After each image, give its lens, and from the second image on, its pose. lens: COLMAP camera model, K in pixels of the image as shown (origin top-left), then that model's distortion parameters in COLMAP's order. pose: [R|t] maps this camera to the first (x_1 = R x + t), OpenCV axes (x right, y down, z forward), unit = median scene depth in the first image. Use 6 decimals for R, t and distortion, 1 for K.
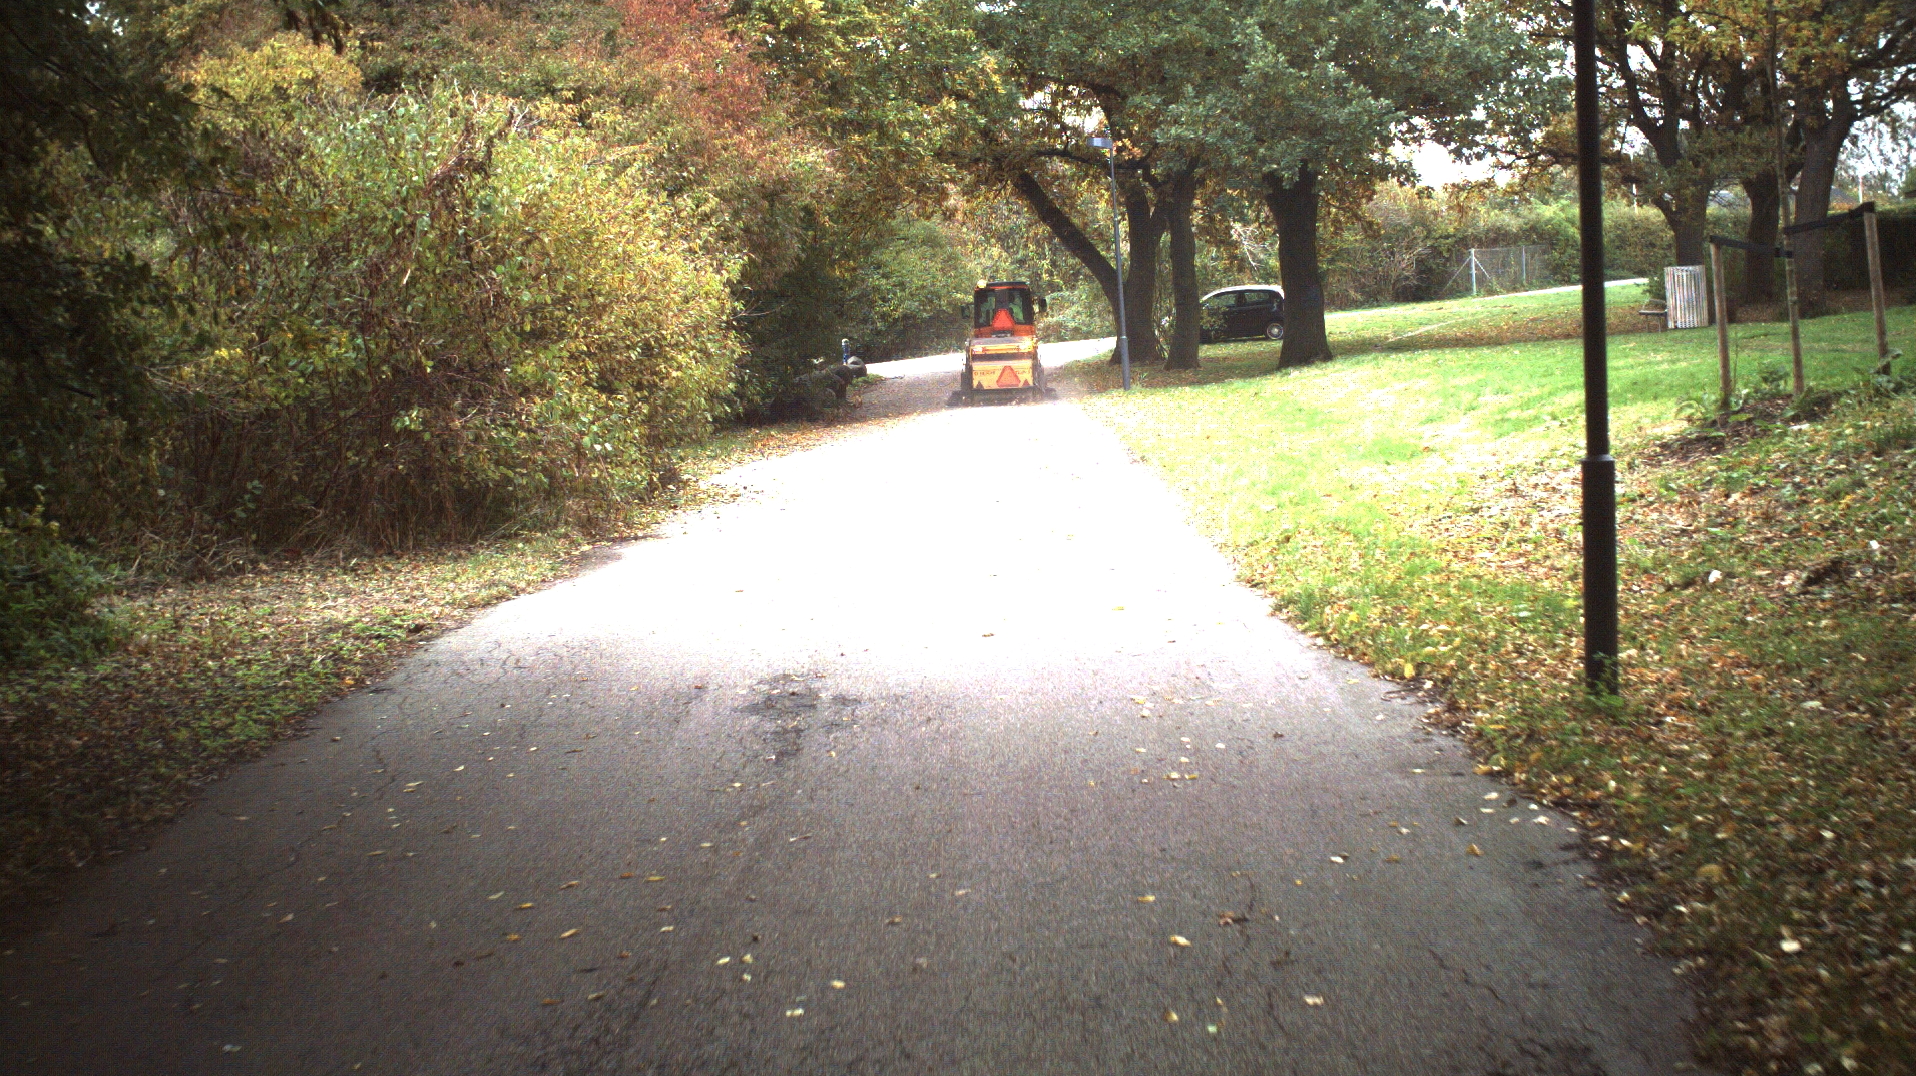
lens RADIAL K [[3149.7, 0, 962.0], [0, 3149.7, 525.5], [0, 0, 1]] dist [-0.200217, 0.000000]
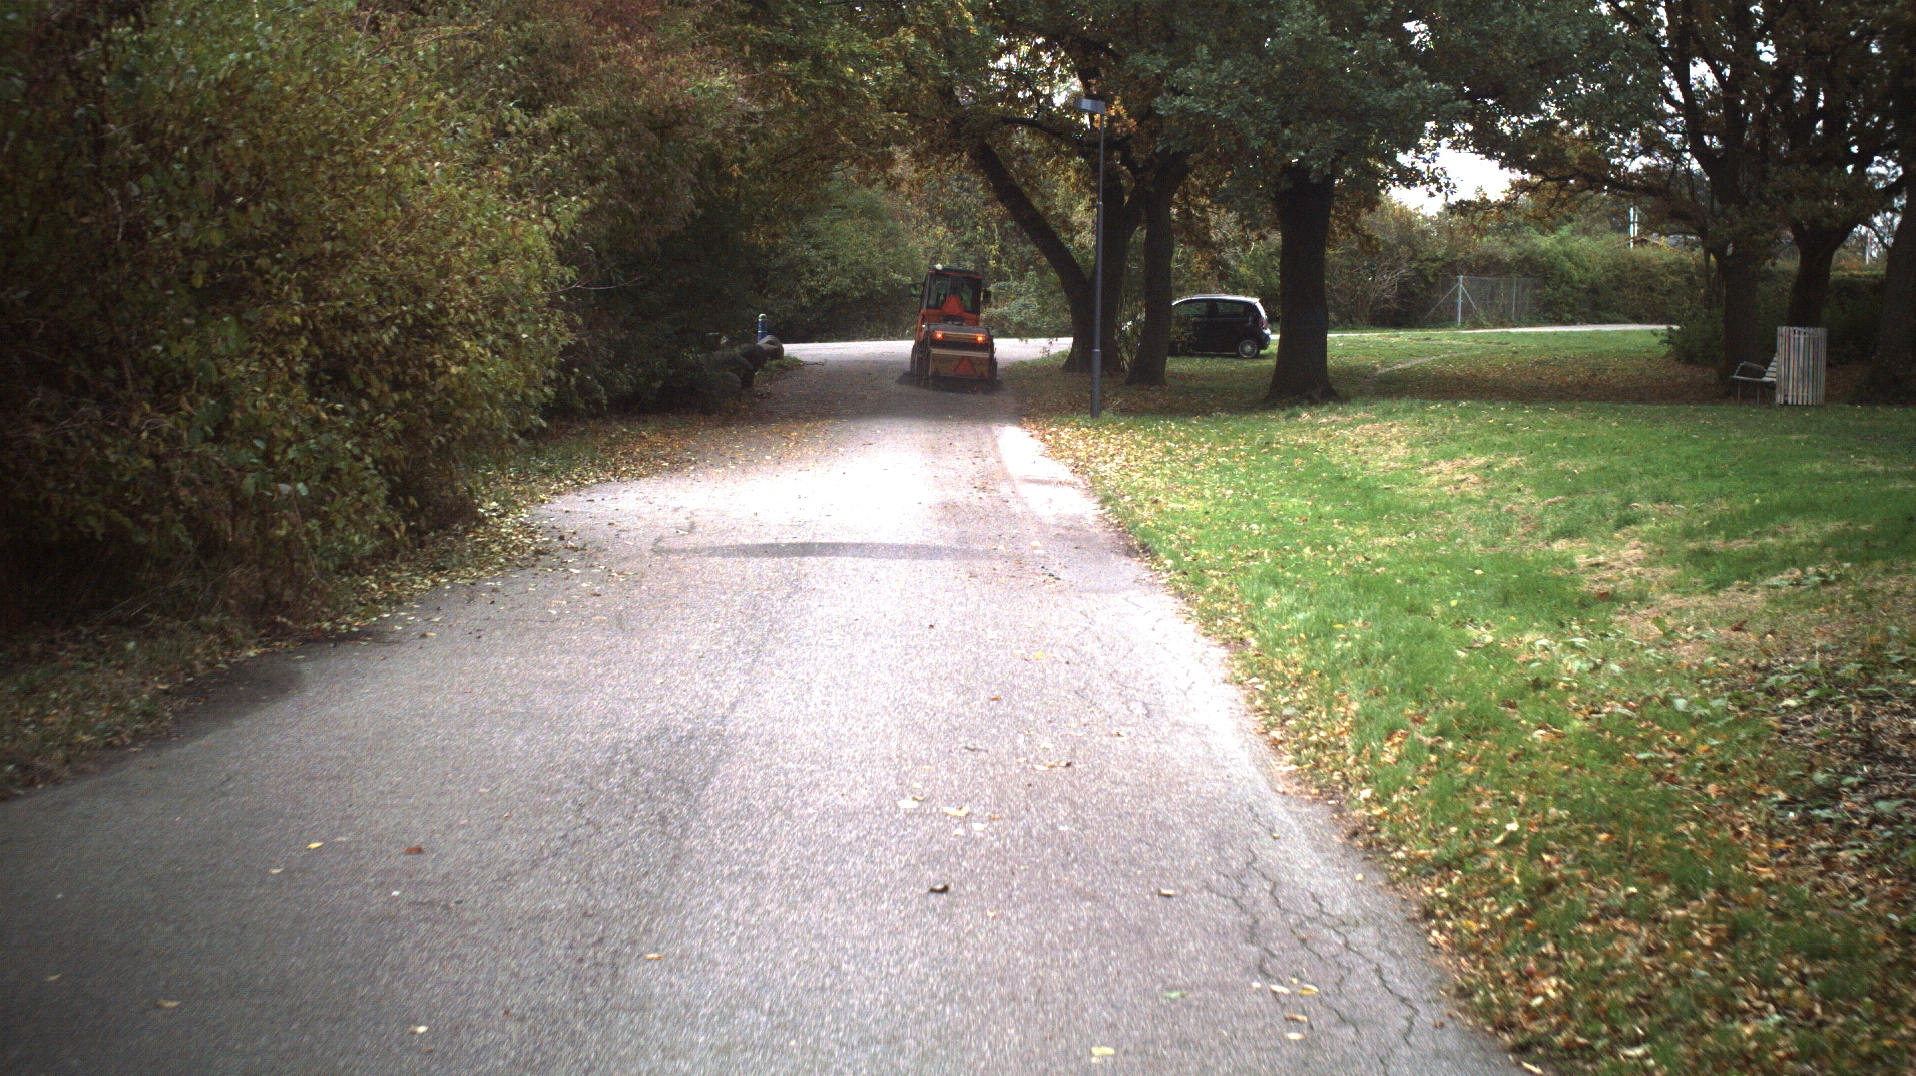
lens RADIAL K [[3149.7, 0, 950.7], [0, 3149.7, 552.5], [0, 0, 1]] dist [-0.200217, 0.000000]
pose [[0.995718, 0.089139, 0.024489, -0.000793], [-0.089498, 0.995889, 0.013951, -0.016363], [-0.023145, -0.016083, 0.999603, 0.198569]]
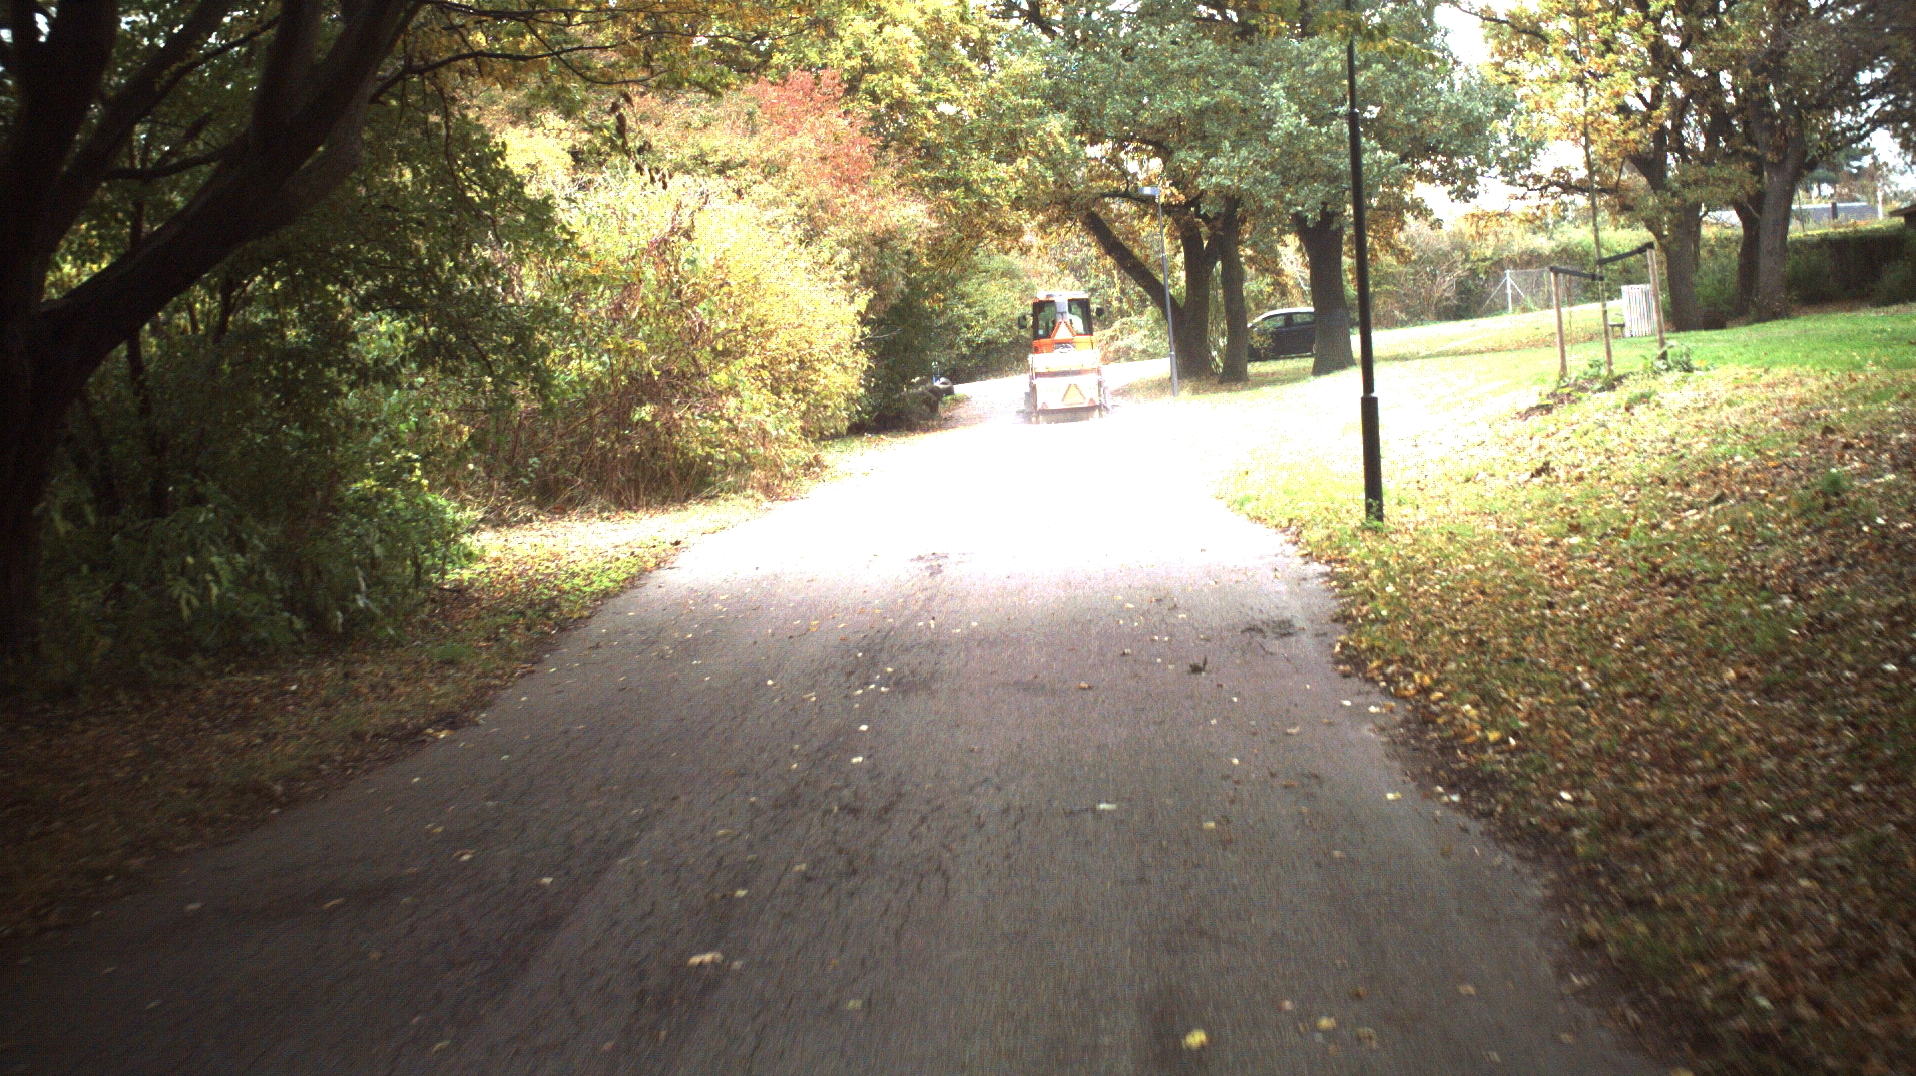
lens RADIAL K [[3149.7, 0, 958.1], [0, 3149.7, 535.9], [0, 0, 1]] dist [-0.200217, 0.000000]
pose [[0.999473, -0.017135, -0.027569, 0.001822], [0.016974, 0.999837, -0.006083, 0.015674], [0.027668, 0.005612, 0.999601, -0.199573]]
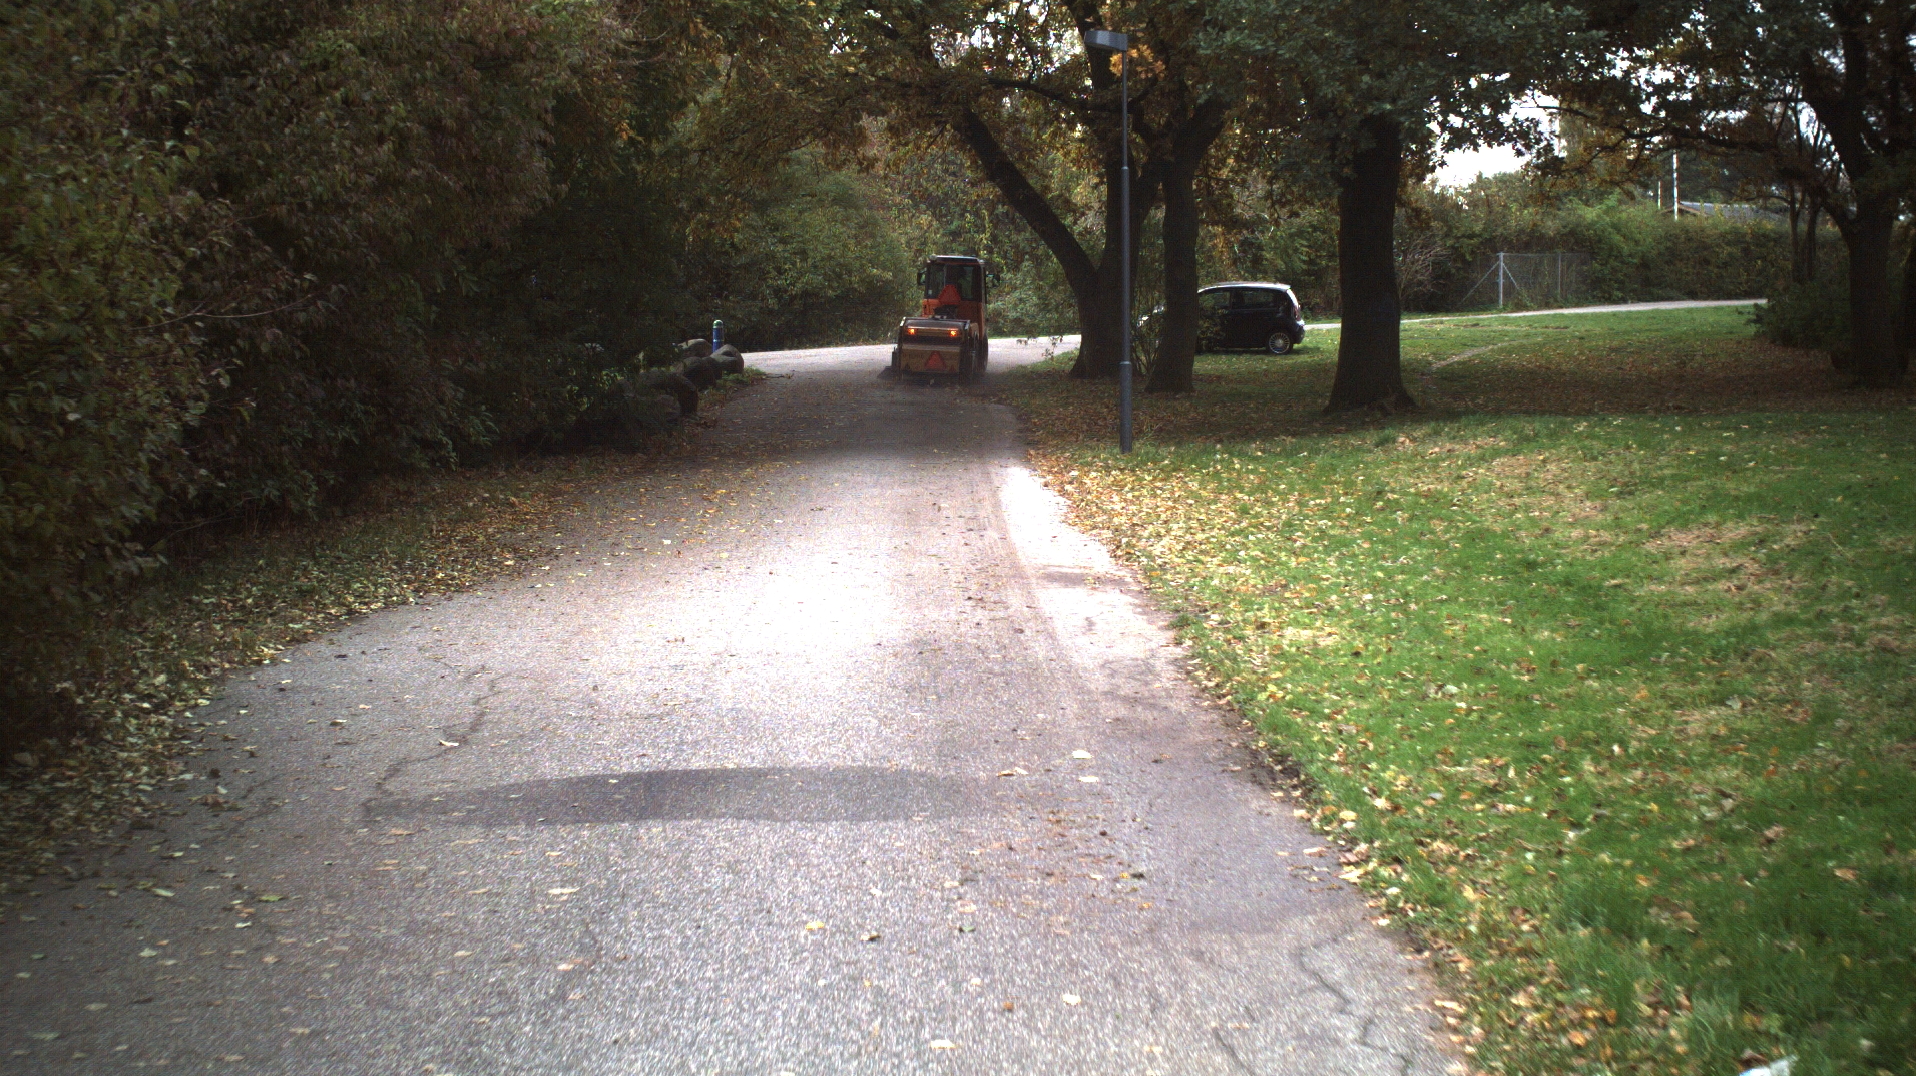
lens RADIAL K [[3149.7, 0, 956.5], [0, 3149.7, 538.4], [0, 0, 1]] dist [-0.200217, 0.000000]
pose [[0.997831, 0.060217, 0.026593, 0.004679], [-0.060543, 0.998098, 0.011613, -0.031201], [-0.025843, -0.013198, 0.999579, 0.396615]]
